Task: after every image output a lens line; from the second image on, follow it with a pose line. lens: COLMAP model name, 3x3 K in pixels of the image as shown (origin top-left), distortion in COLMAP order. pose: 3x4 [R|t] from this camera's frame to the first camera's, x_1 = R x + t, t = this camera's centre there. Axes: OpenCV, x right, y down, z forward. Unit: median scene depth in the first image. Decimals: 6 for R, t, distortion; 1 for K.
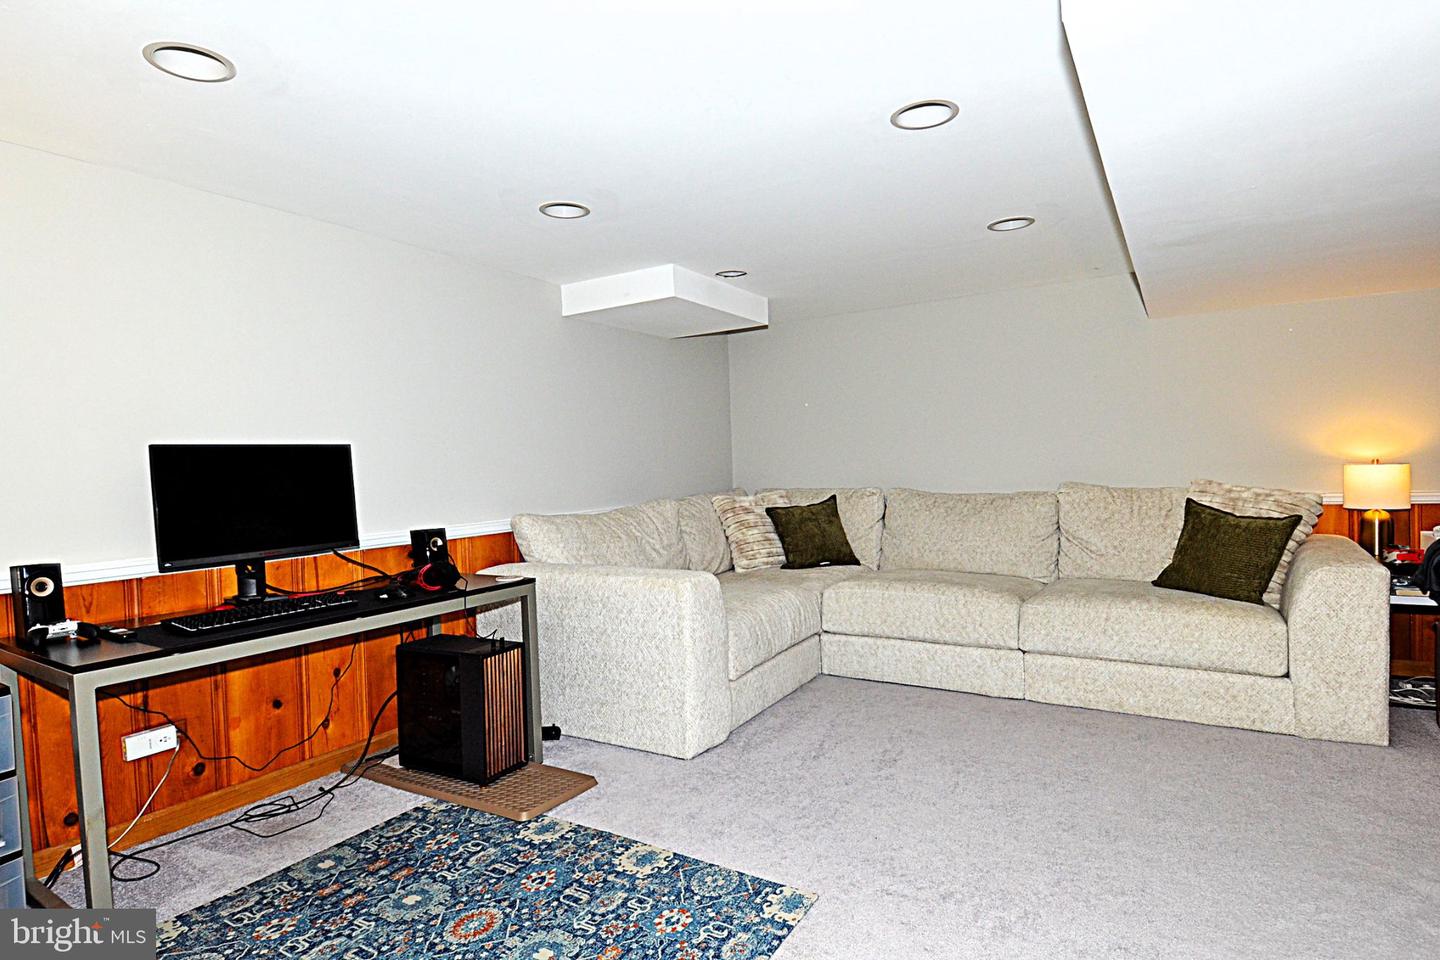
lens RADIAL K [[751.4, 0, 727.1], [0, 751.4, 487.1], [0, 0, 1]] dist [0.015329, -0.033499]
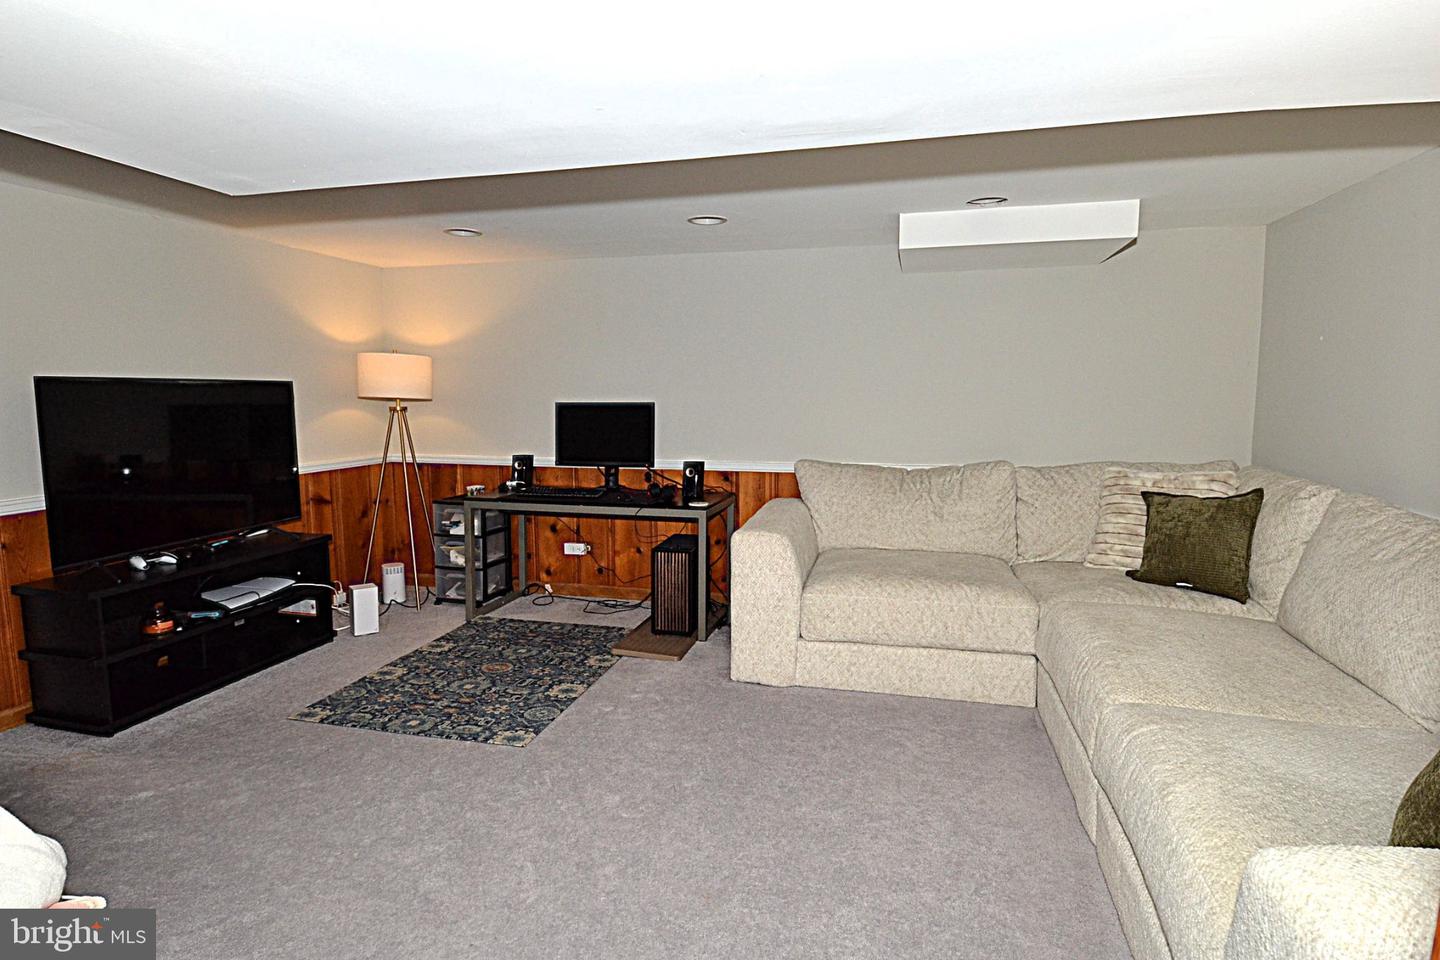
lens RADIAL K [[751.4, 0, 724.4], [0, 751.4, 474.4], [0, 0, 1]] dist [0.015329, -0.033499]
pose [[0.290548, 0.132746, -0.947608, 1.231669], [-0.037594, 0.991149, 0.127318, -0.131831], [0.956121, -0.001368, 0.292967, 0.772526]]
